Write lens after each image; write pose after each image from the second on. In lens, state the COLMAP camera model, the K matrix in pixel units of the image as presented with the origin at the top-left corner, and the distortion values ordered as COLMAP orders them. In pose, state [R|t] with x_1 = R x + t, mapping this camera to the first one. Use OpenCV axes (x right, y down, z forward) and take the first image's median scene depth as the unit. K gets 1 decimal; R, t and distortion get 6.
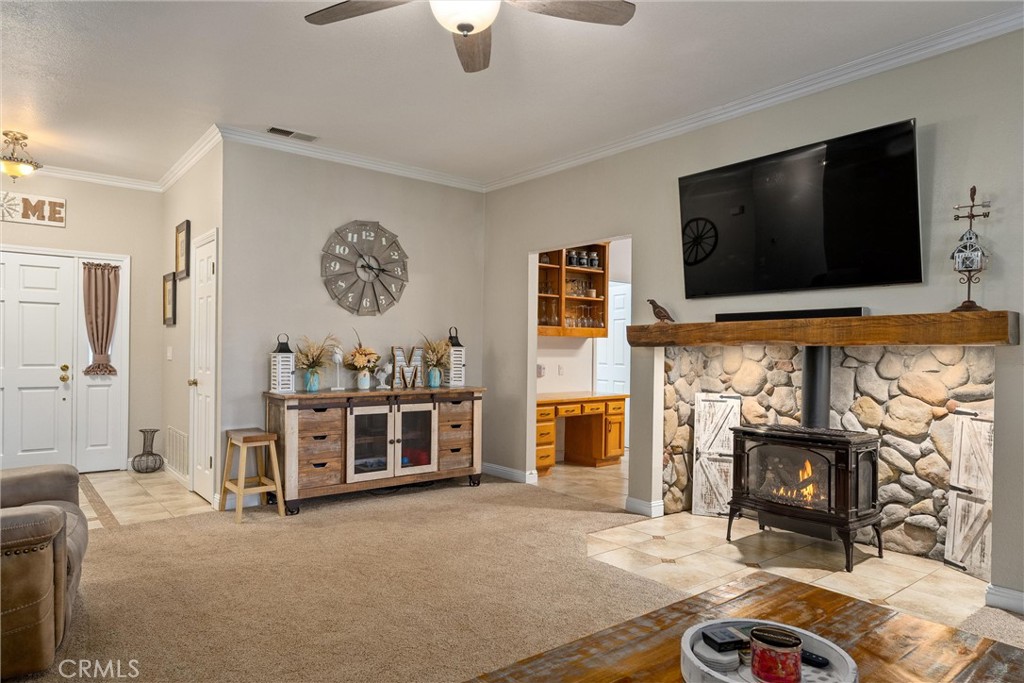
lens RADIAL K [[632.0, 0, 510.1], [0, 632.0, 349.9], [0, 0, 1]] dist [0.000394, -0.000909]
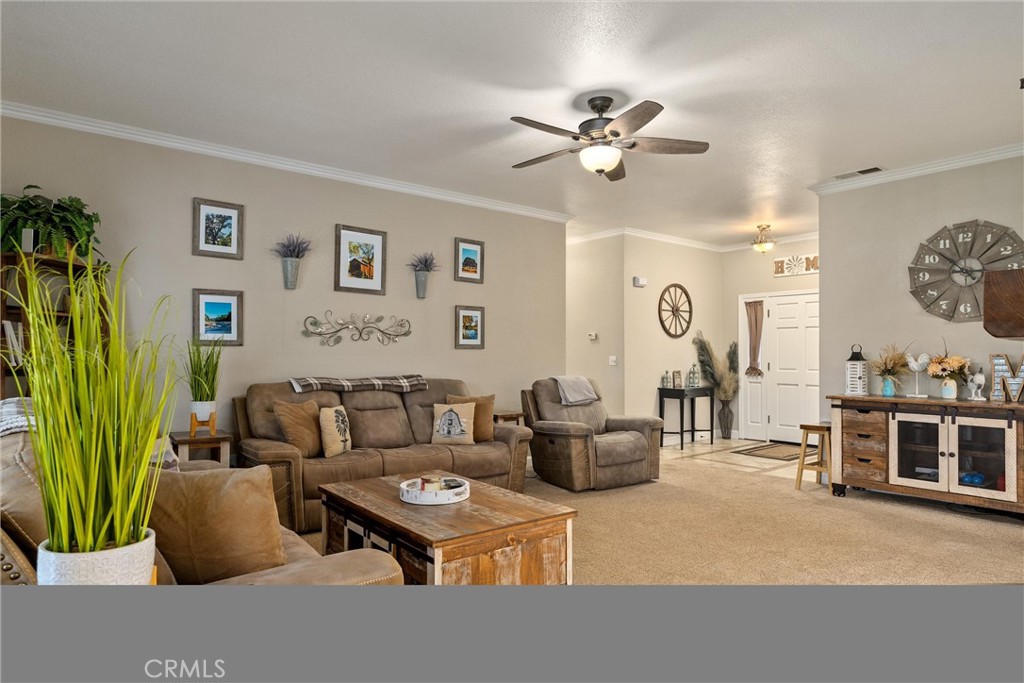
lens RADIAL K [[591.7, 0, 509.0], [0, 591.7, 352.0], [0, 0, 1]] dist [-0.009187, -0.000435]
pose [[-0.011151, -0.015046, -0.999825, 0.637068], [0.000420, 0.999887, -0.015052, 0.003523], [0.999938, -0.000588, -0.011144, 0.315799]]
